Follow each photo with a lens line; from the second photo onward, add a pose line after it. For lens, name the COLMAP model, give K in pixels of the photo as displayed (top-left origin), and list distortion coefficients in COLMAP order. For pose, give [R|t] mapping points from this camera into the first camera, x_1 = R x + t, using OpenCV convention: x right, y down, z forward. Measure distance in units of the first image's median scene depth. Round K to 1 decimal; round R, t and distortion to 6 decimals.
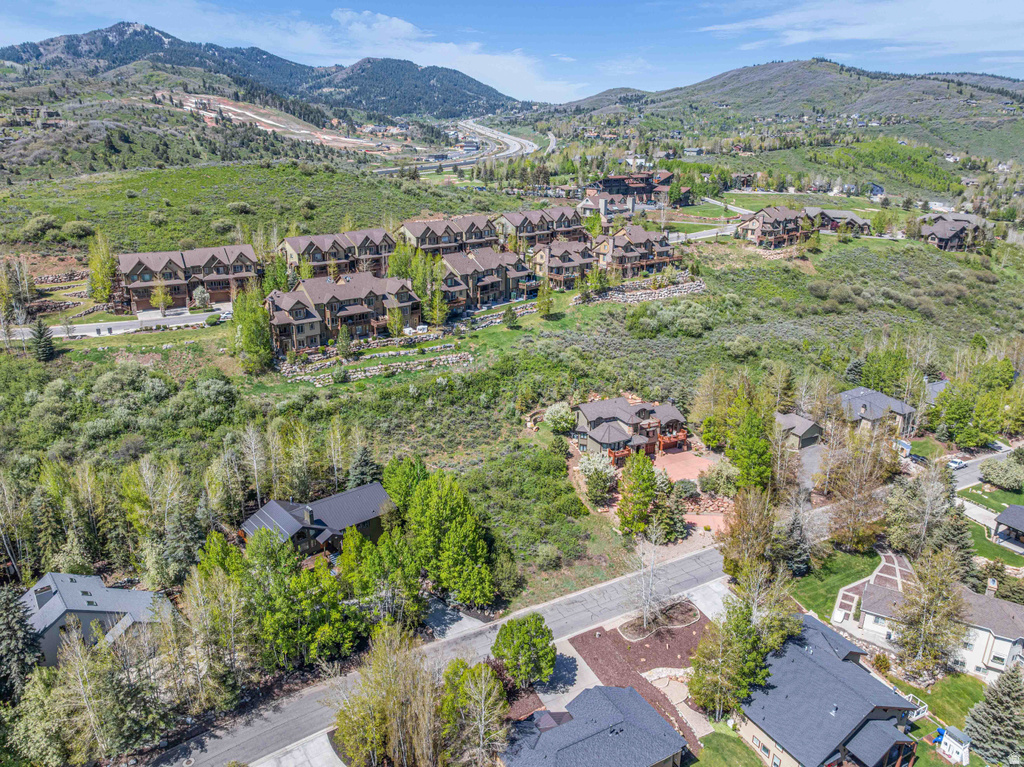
lens RADIAL K [[720.0, 0, 512.0], [0, 720.0, 383.5], [0, 0, 1]] dist [-0.056447, 0.033417]
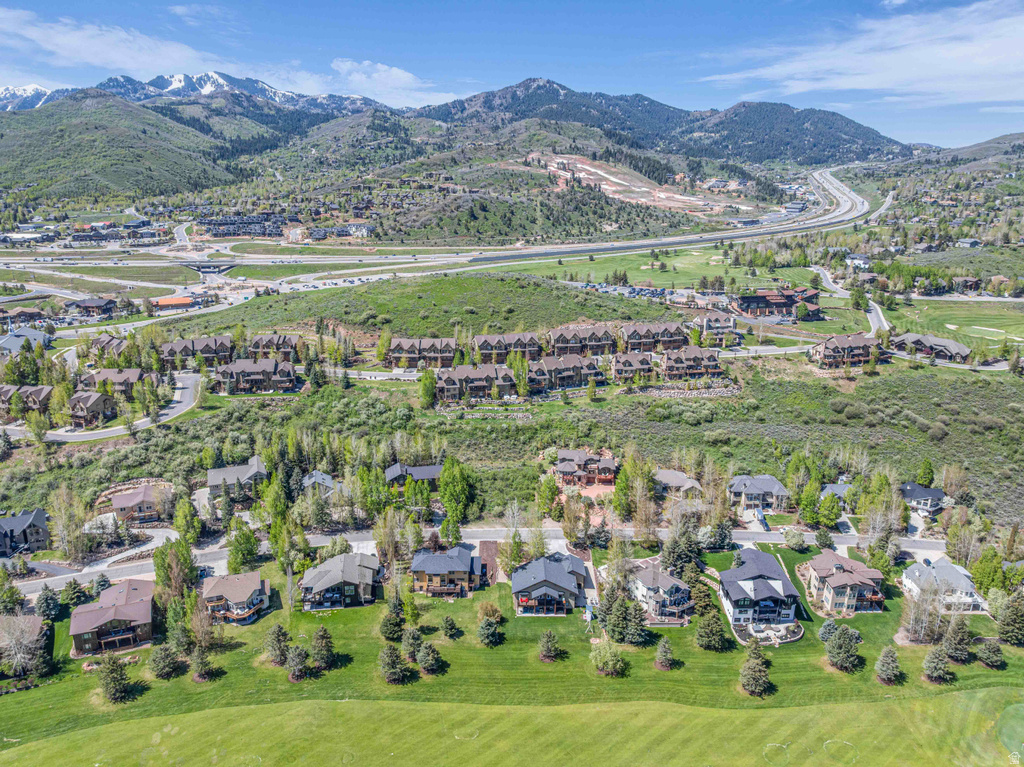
lens RADIAL K [[722.6, 0, 512.0], [0, 722.6, 383.5], [0, 0, 1]] dist [-0.037044, 0.009758]
pose [[0.879026, 0.136122, -0.456929, 0.635694], [-0.155664, 0.987796, -0.005192, -0.087741], [0.450646, 0.075691, 0.889488, -0.602619]]
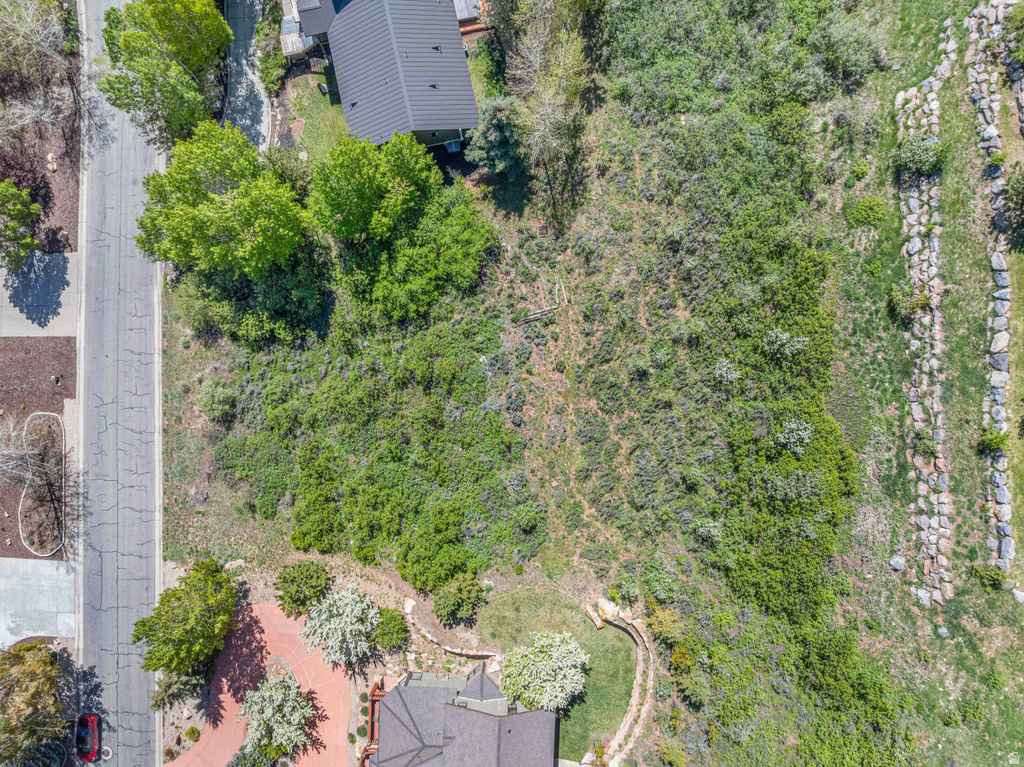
lens RADIAL K [[722.6, 0, 512.0], [0, 722.6, 383.5], [0, 0, 1]] dist [-0.037044, 0.009758]
pose [[-0.487242, 0.872542, -0.035588, -0.033173], [-0.287513, -0.121805, 0.950000, -0.219339], [0.824580, 0.473111, 0.310215, 0.606554]]
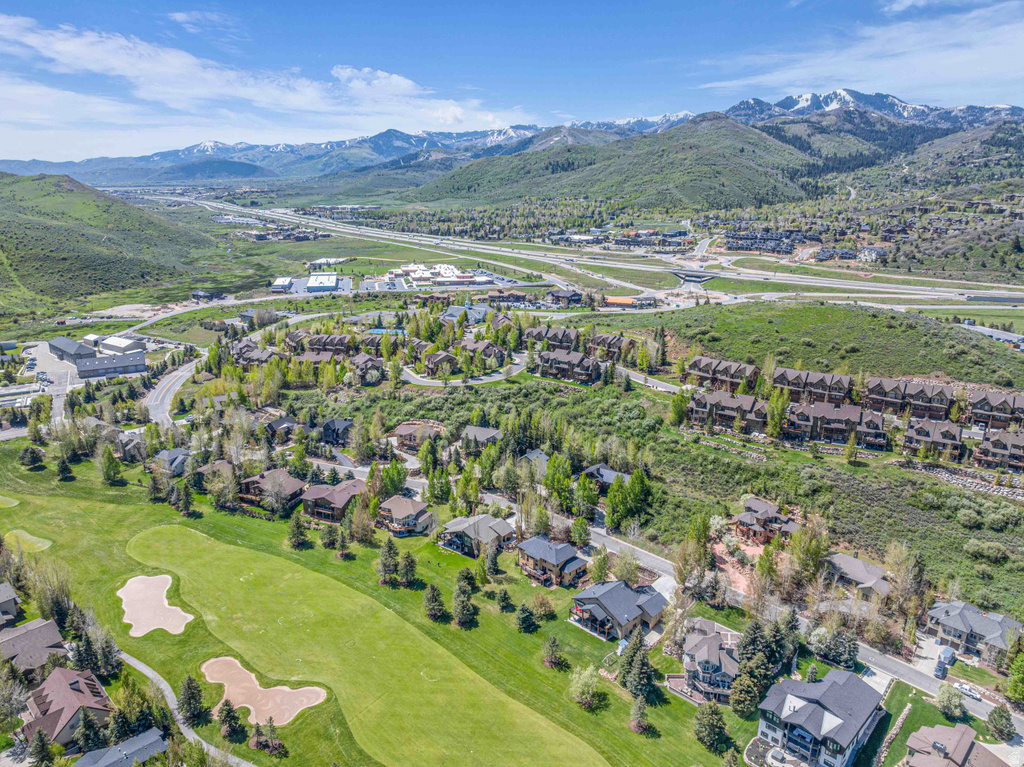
lens RADIAL K [[722.6, 0, 512.0], [0, 722.6, 383.5], [0, 0, 1]] dist [-0.037044, 0.009758]
pose [[0.277850, 0.256608, -0.925717, 1.115045], [-0.317571, 0.934016, 0.163591, -0.248790], [0.906613, 0.248527, 0.341008, -0.151658]]
